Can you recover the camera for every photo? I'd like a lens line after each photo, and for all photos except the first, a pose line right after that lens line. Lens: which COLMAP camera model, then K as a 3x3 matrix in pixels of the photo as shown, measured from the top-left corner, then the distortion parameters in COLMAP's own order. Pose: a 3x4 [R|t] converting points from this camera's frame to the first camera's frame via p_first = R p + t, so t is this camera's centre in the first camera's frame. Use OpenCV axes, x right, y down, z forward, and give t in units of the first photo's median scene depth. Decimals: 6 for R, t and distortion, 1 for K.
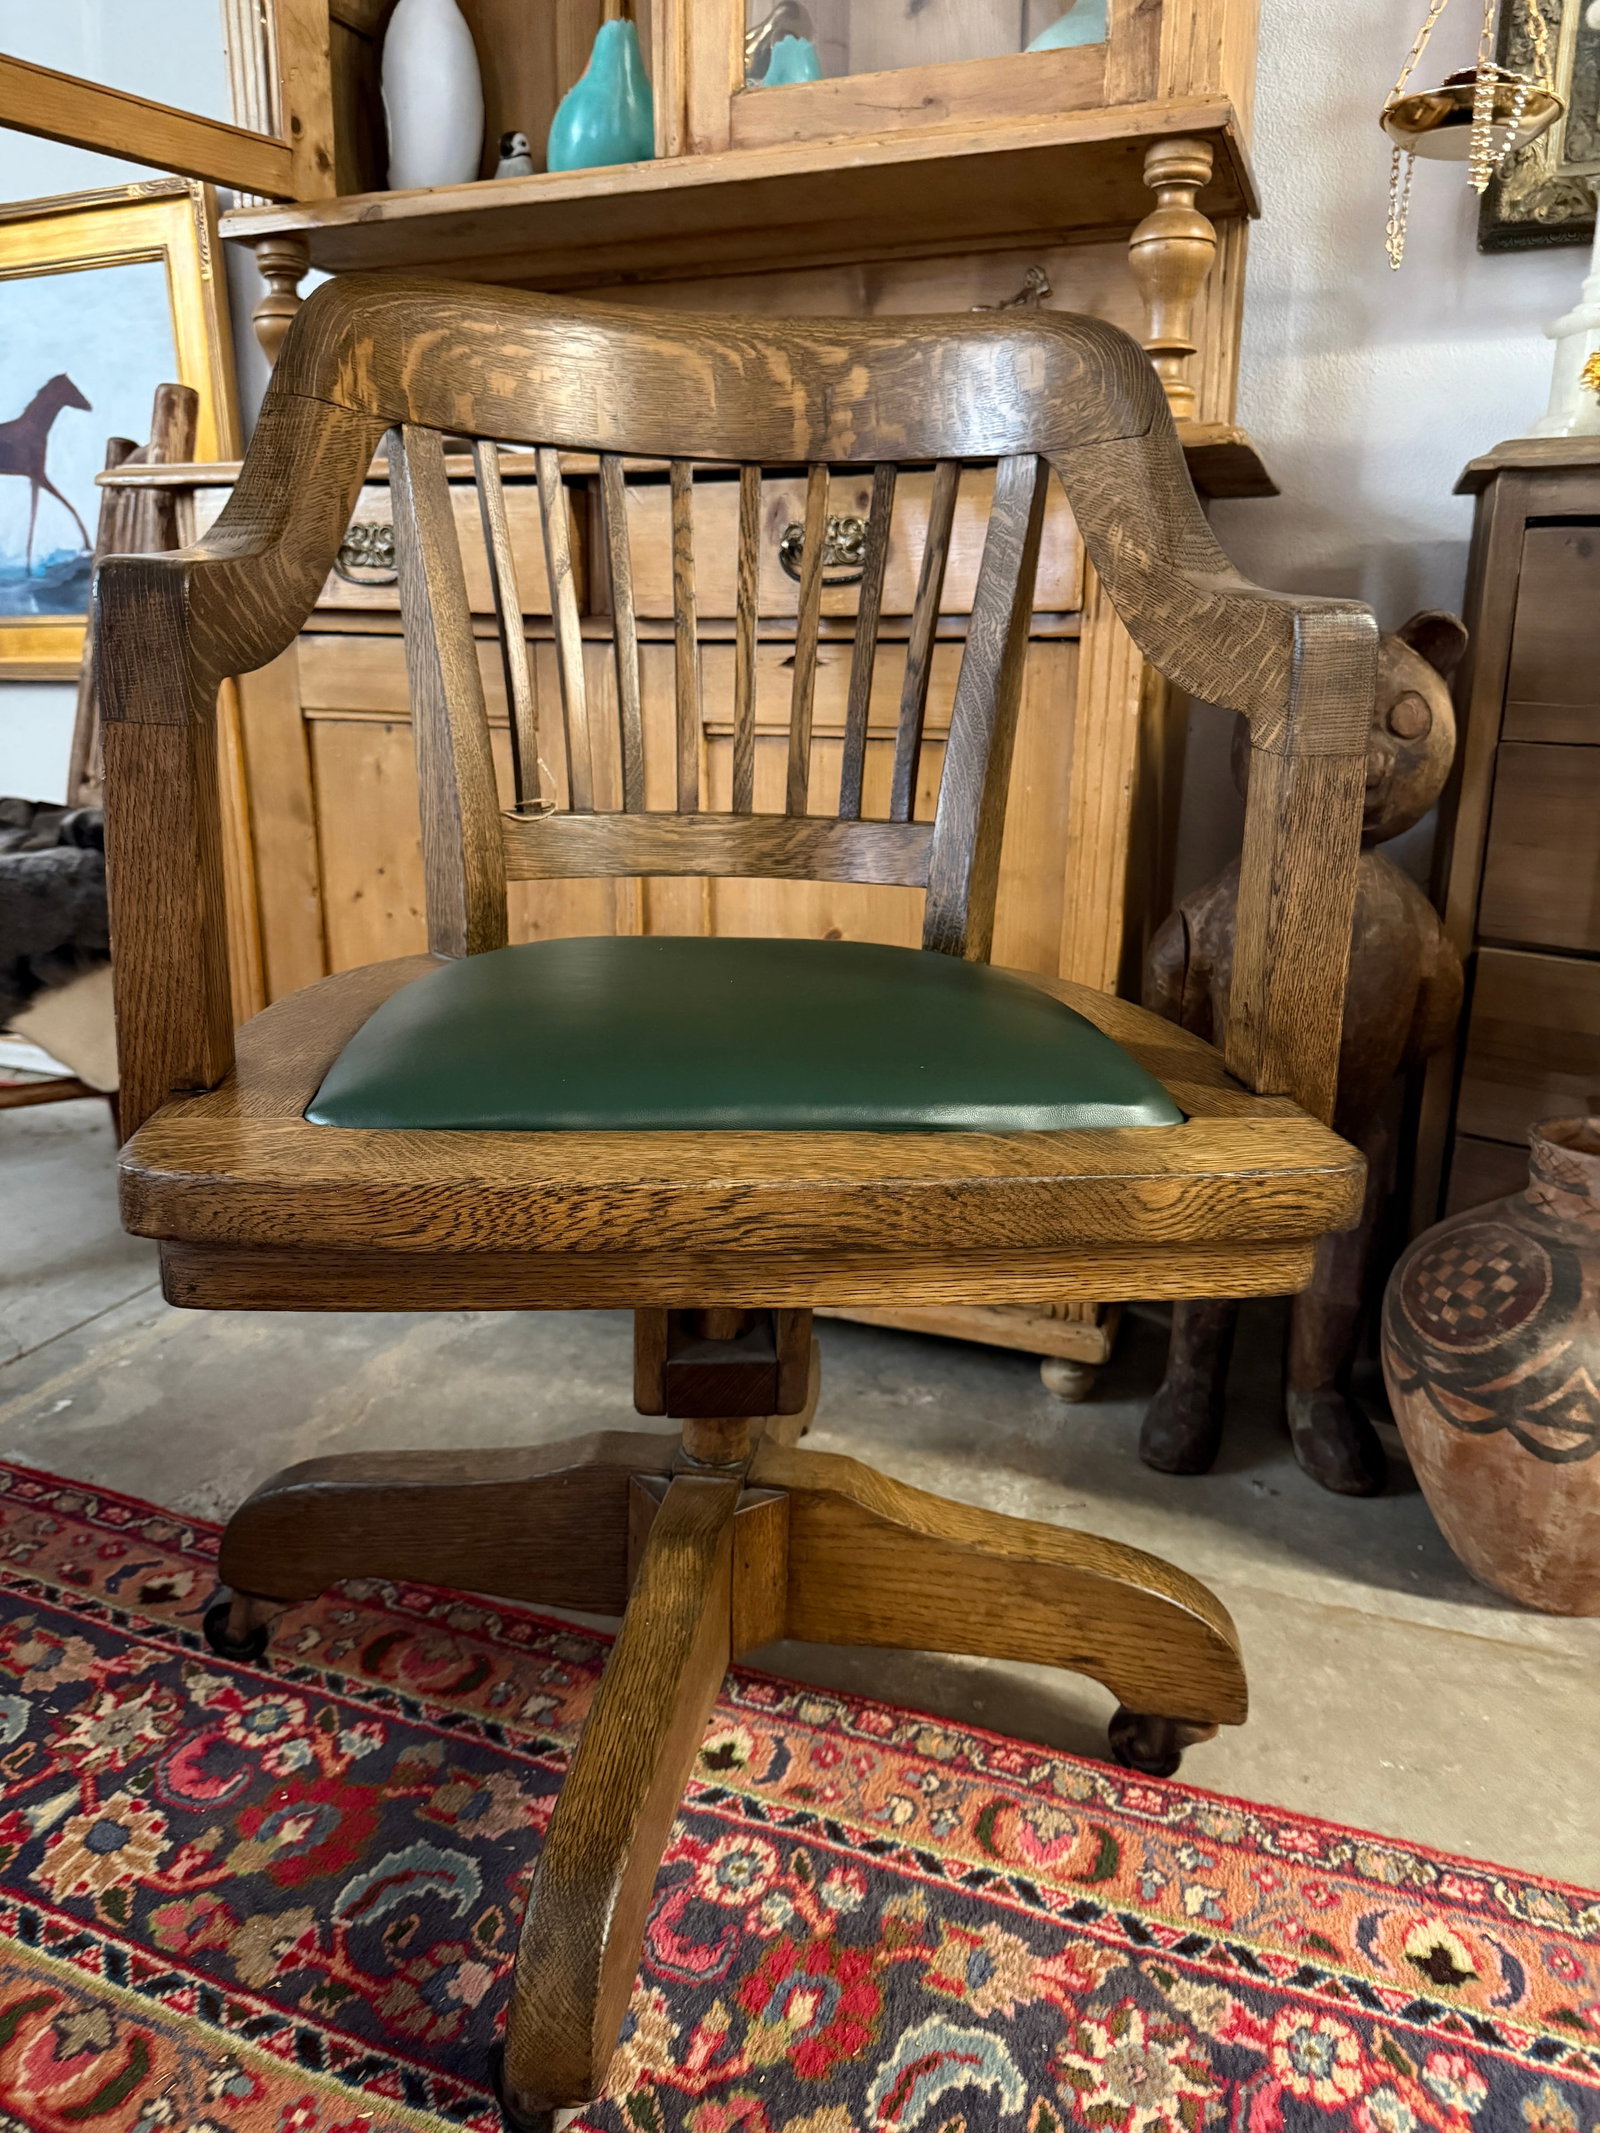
lens RADIAL K [[1532.4, 0, 787.1], [0, 1532.4, 1040.7], [0, 0, 1]] dist [-0.003257, -0.012703]
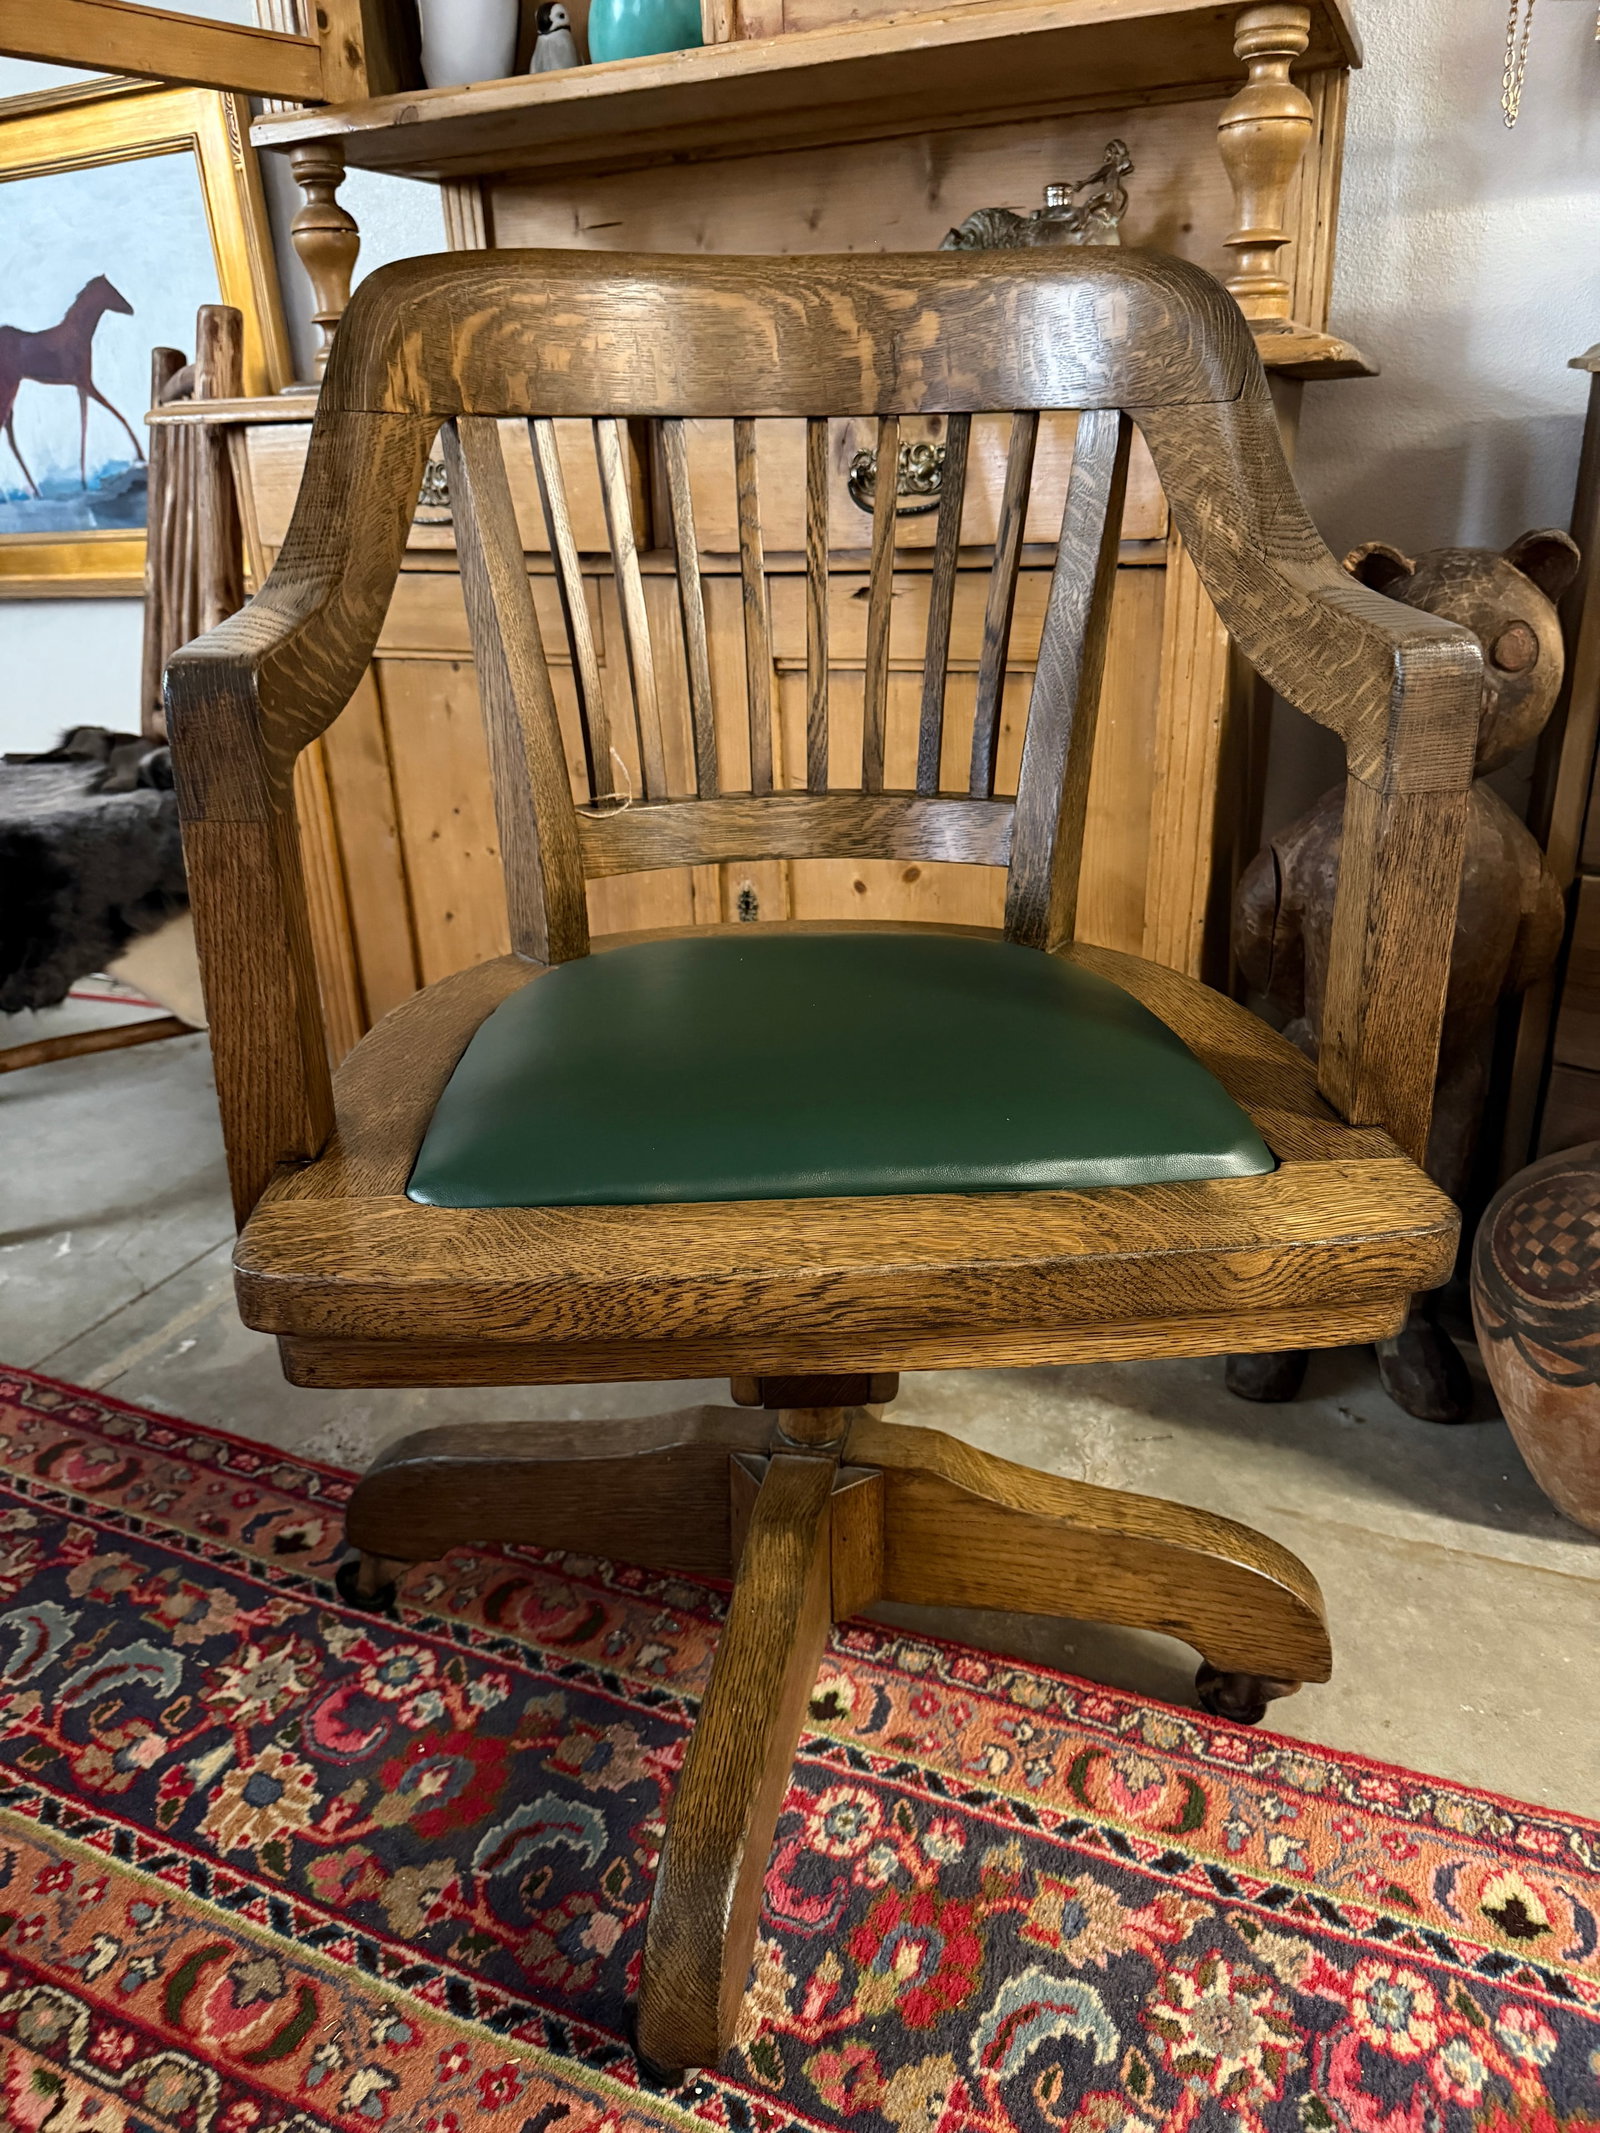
lens RADIAL K [[1532.4, 0, 787.7], [0, 1532.4, 1052.3], [0, 0, 1]] dist [-0.003257, -0.012703]
pose [[0.998230, -0.025567, -0.053704, -0.000691], [0.031924, 0.992131, 0.121070, -0.108576], [0.050186, -0.122570, 0.991190, 0.004023]]
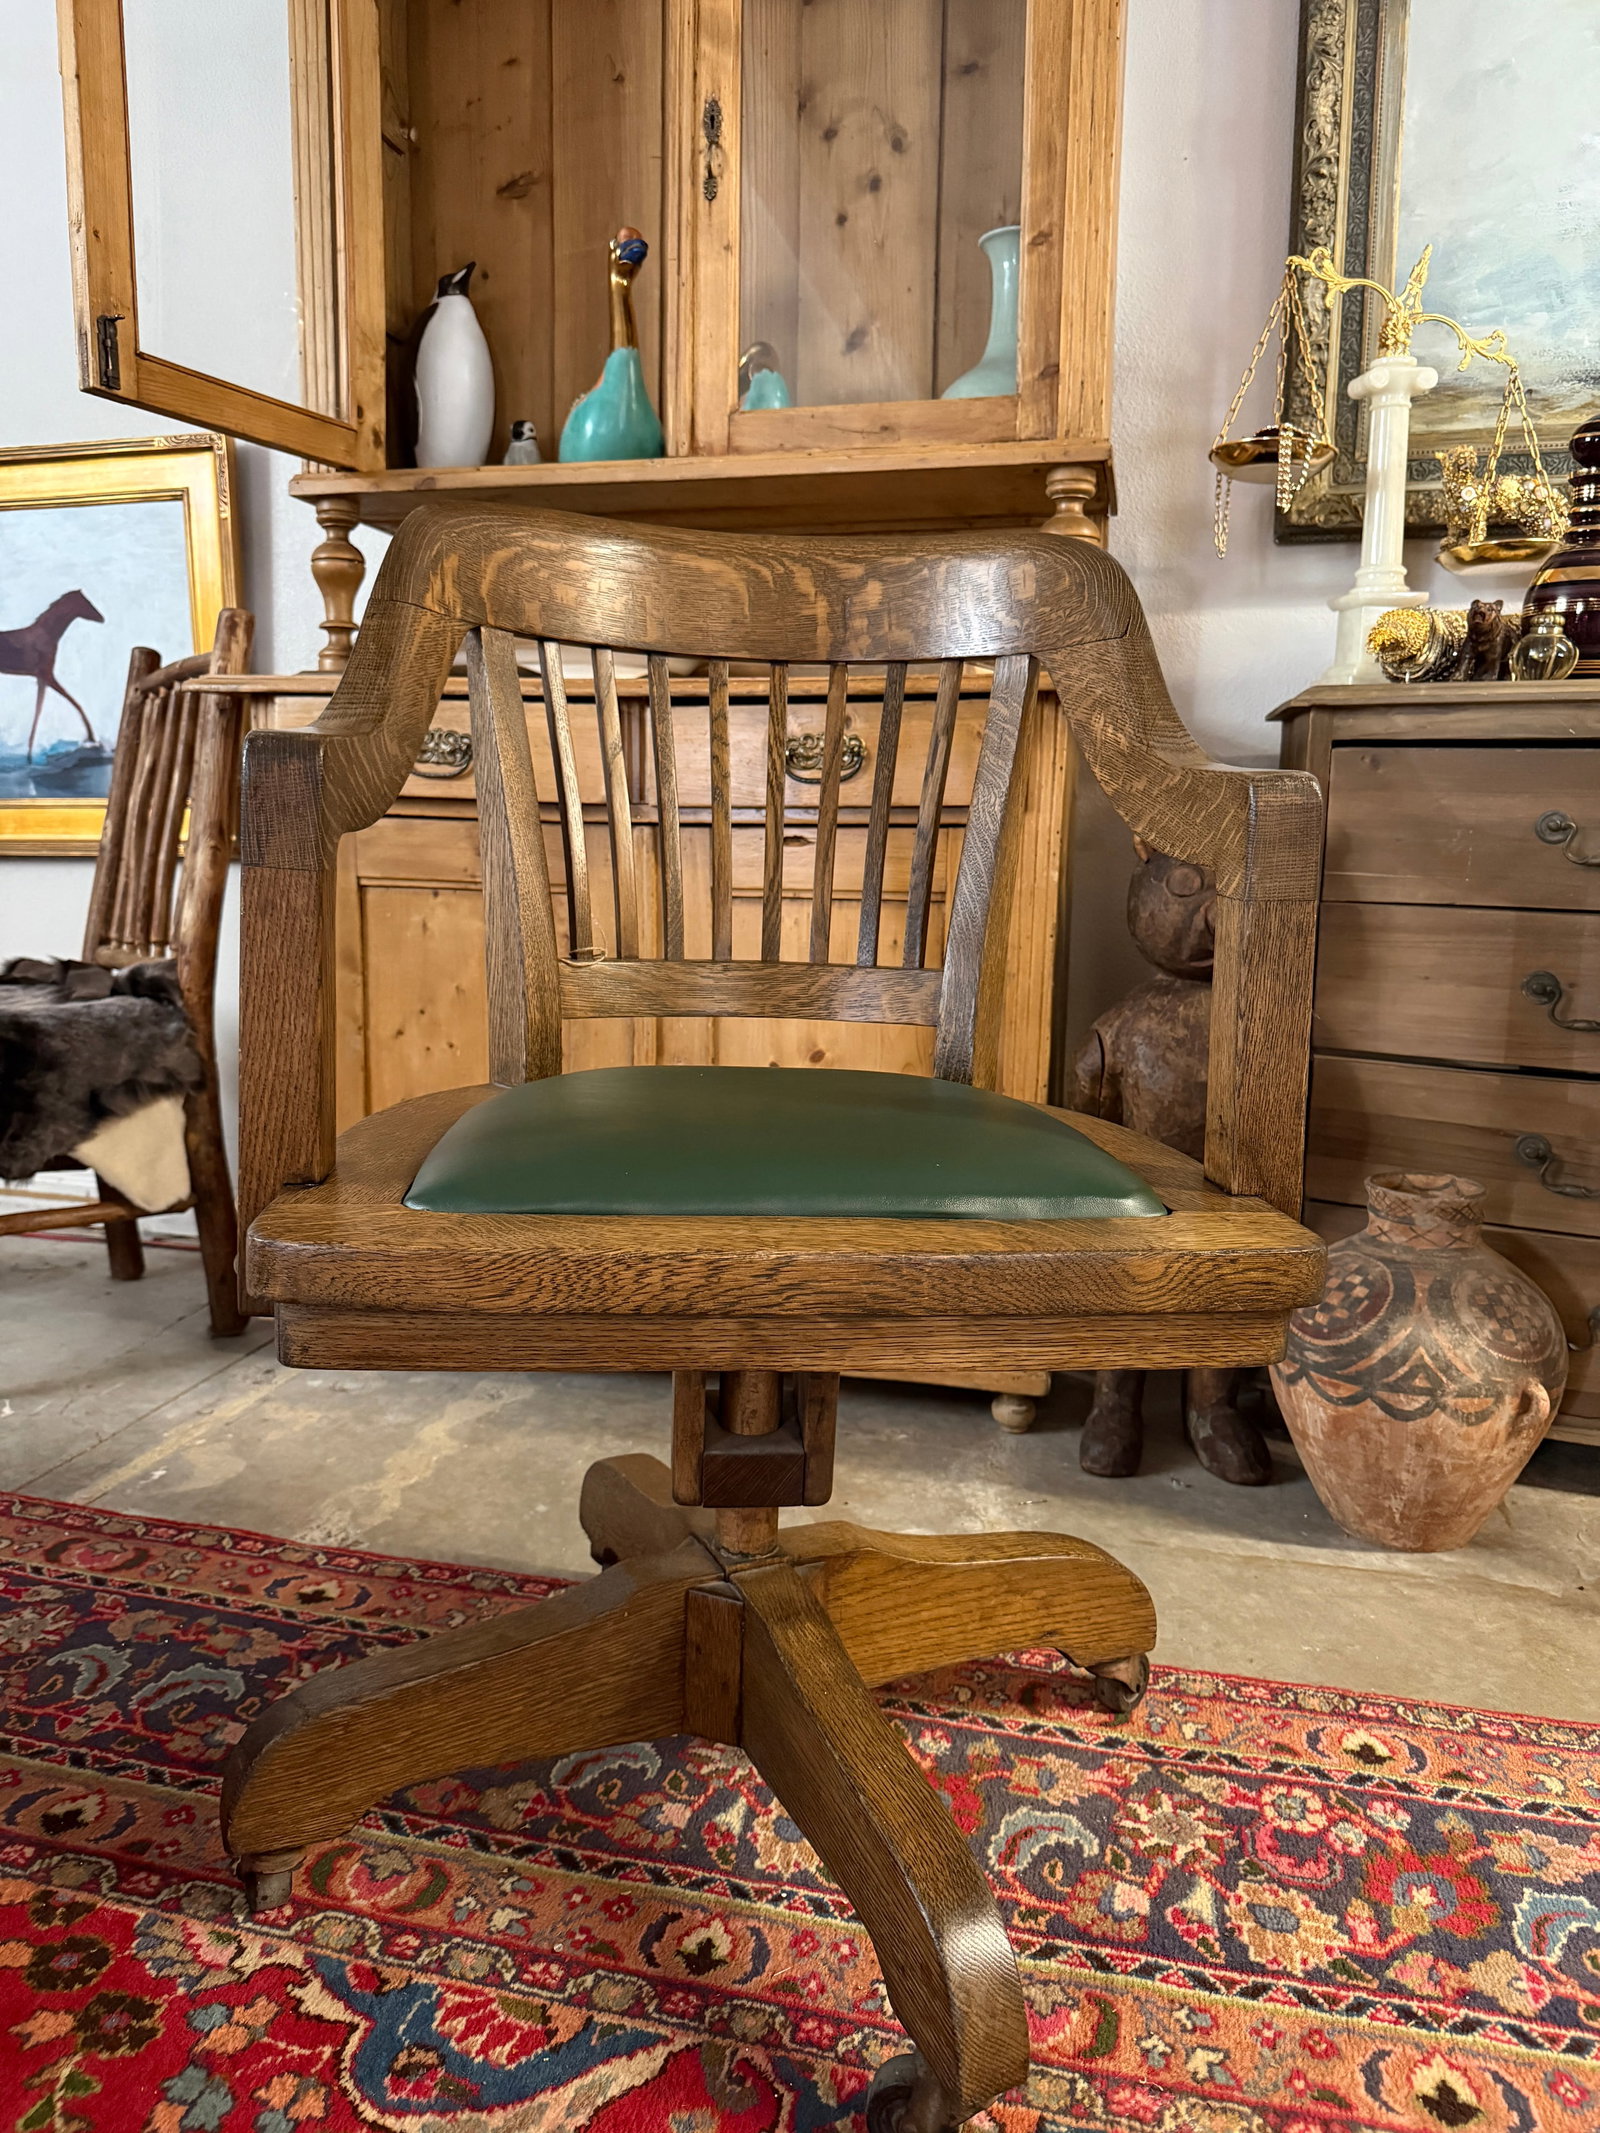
lens RADIAL K [[1532.4, 0, 791.1], [0, 1532.4, 1048.5], [0, 0, 1]] dist [-0.003257, -0.012703]
pose [[0.990576, -0.010472, 0.136566, -0.229623], [0.026368, 0.993002, -0.115116, 0.096599], [-0.134405, 0.117633, 0.983920, -0.312912]]
